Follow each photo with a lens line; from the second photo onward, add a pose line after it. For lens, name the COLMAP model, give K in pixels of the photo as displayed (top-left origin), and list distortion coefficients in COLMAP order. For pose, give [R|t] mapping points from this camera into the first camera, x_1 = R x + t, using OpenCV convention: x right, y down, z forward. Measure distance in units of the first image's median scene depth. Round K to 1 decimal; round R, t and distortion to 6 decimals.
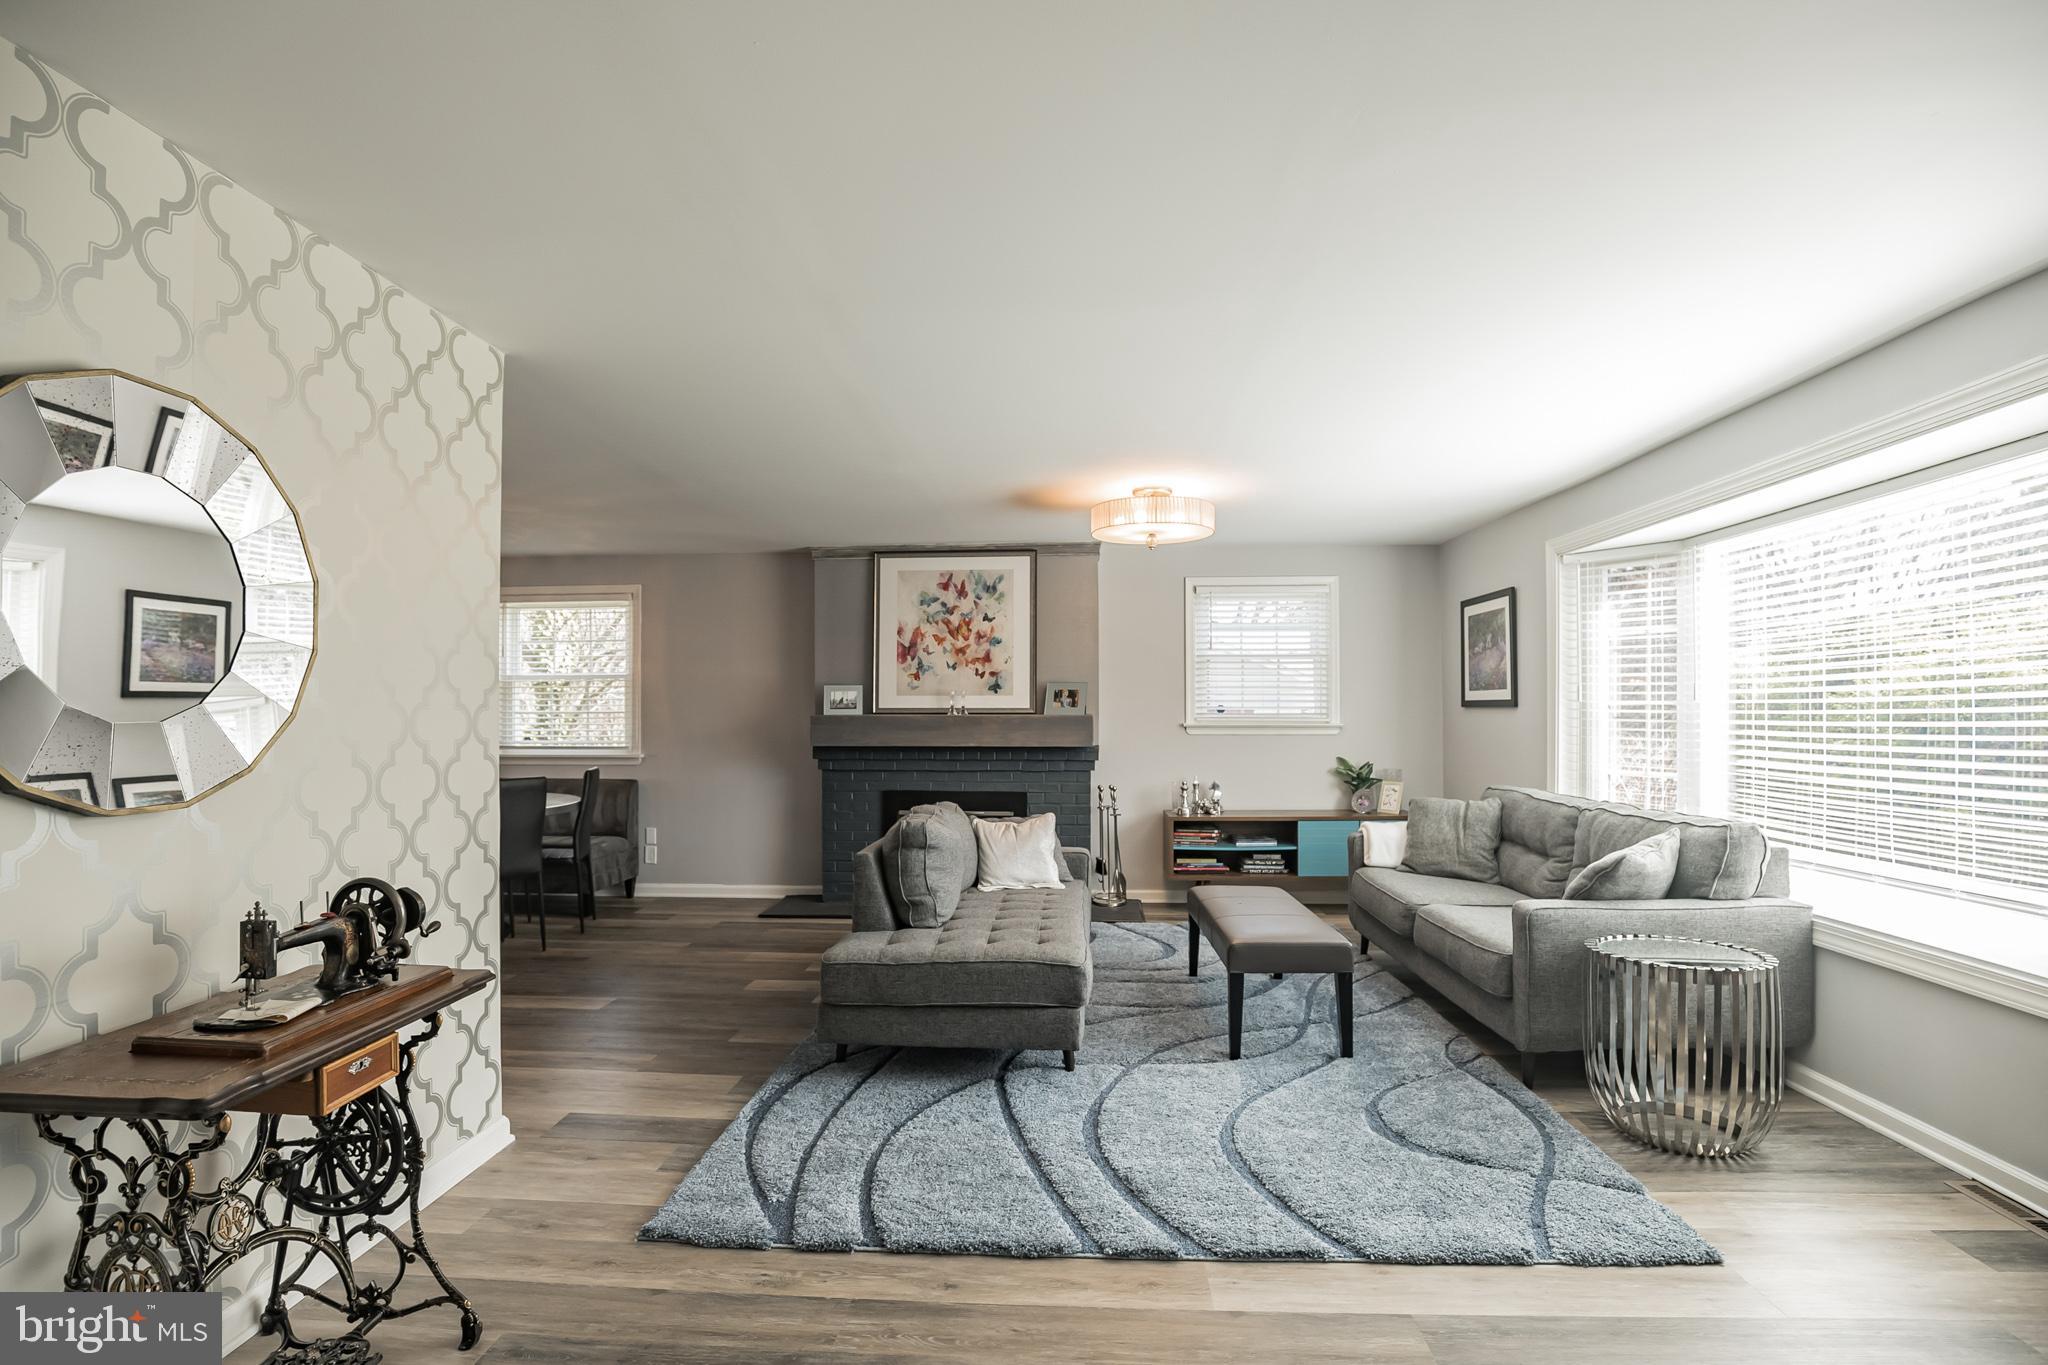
lens RADIAL K [[936.6, 0, 1021.0], [0, 936.6, 739.1], [0, 0, 1]] dist [-0.000328, -0.000076]
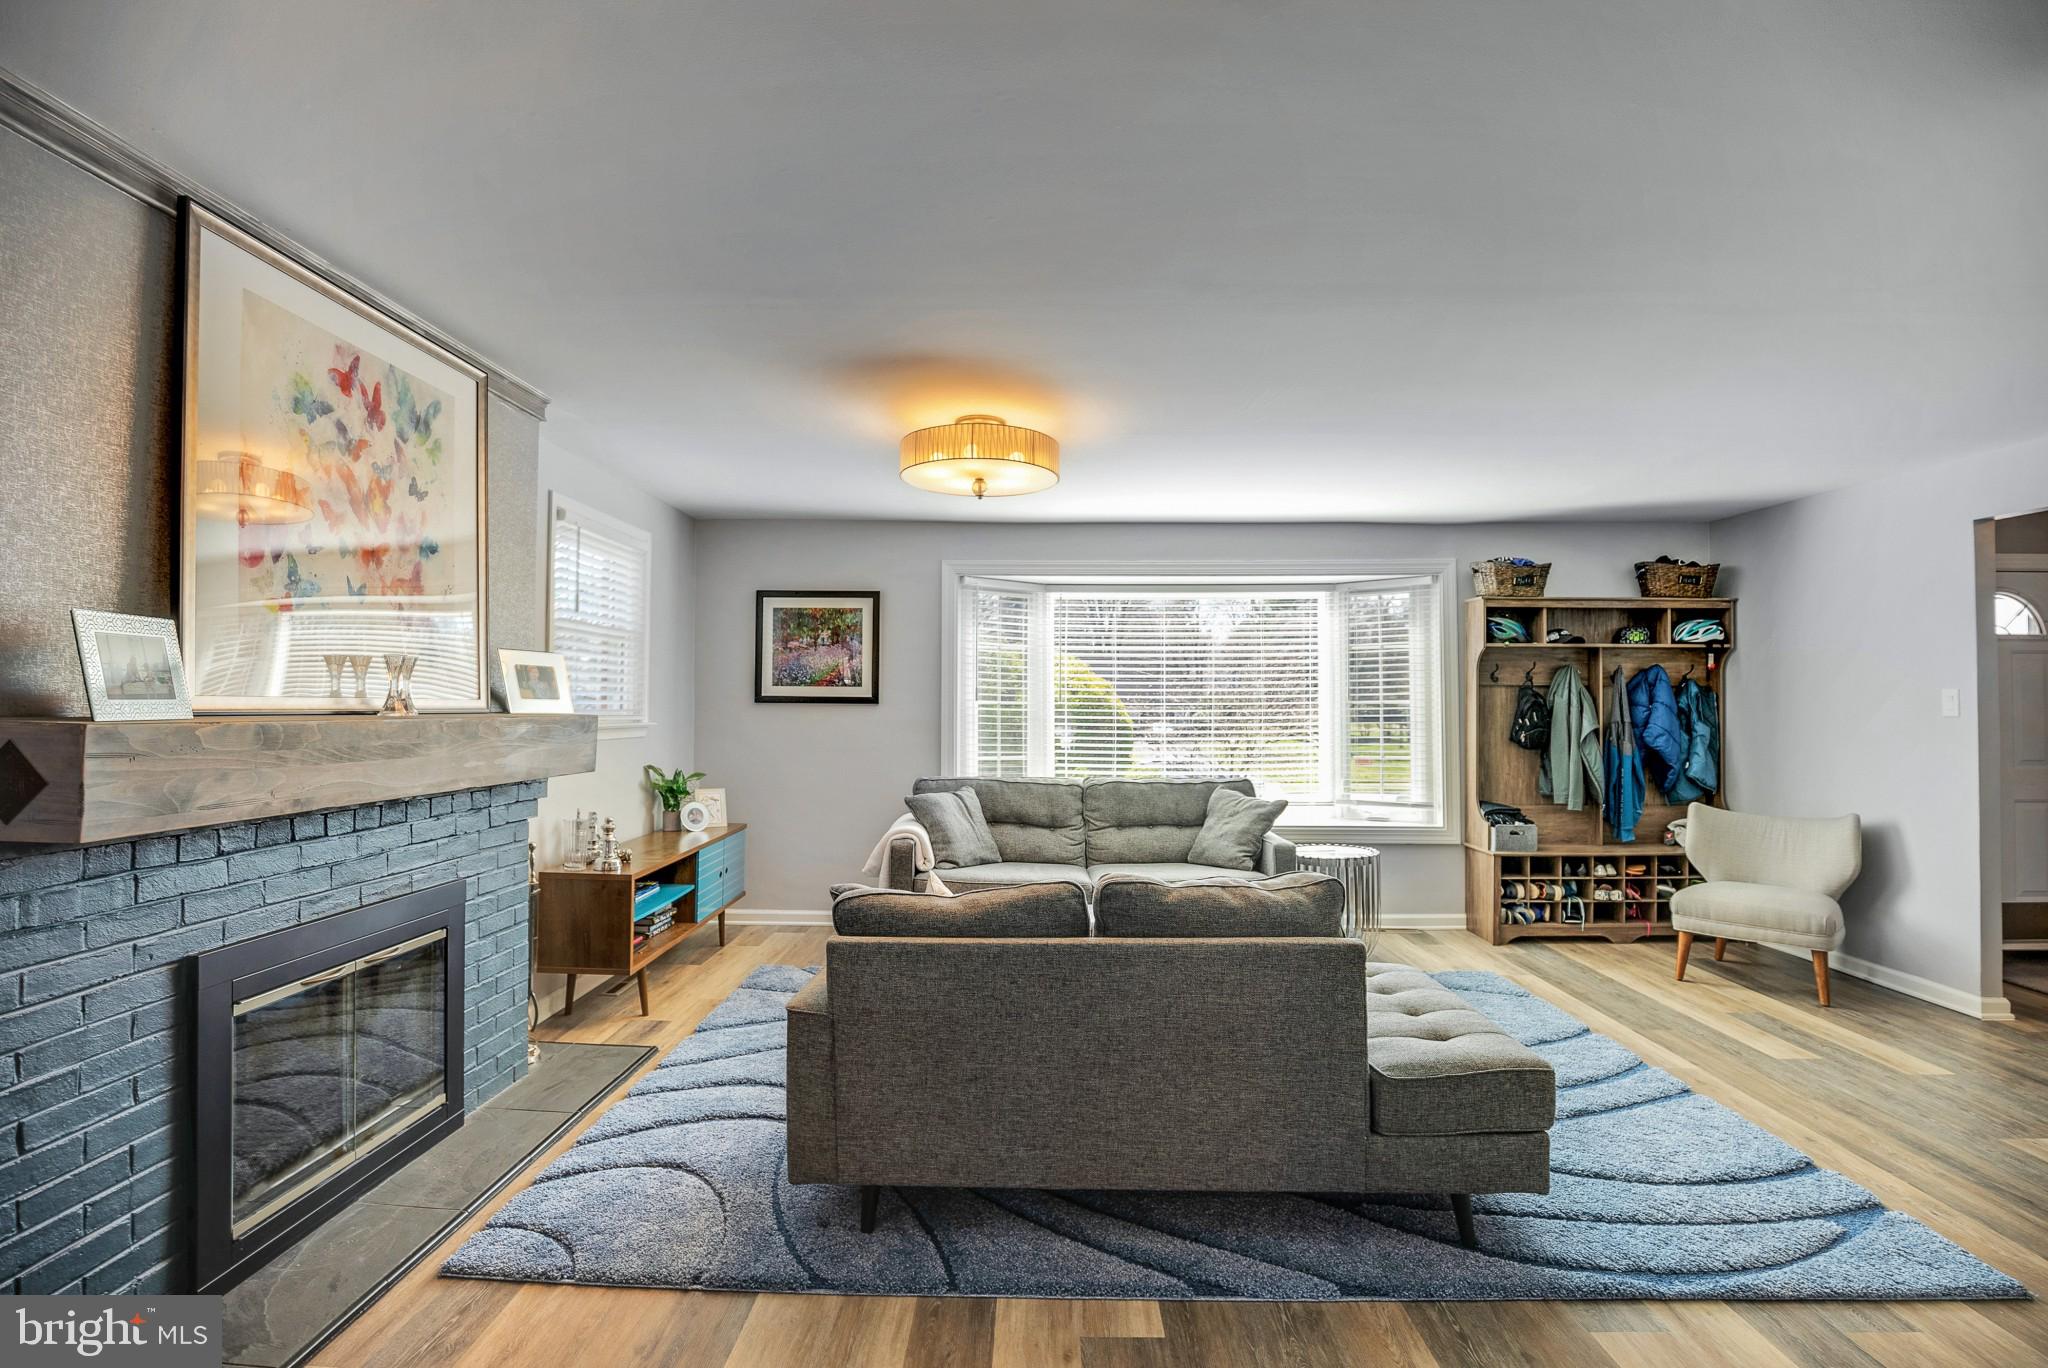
lens RADIAL K [[990.0, 0, 1024.0], [0, 990.0, 684.0], [0, 0, 1]] dist [-0.000395, -0.000066]
pose [[-0.051578, 0.021878, 0.998429, -0.498485], [0.020492, 0.999573, -0.020844, -0.025483], [-0.998459, 0.019384, -0.052004, 0.746436]]
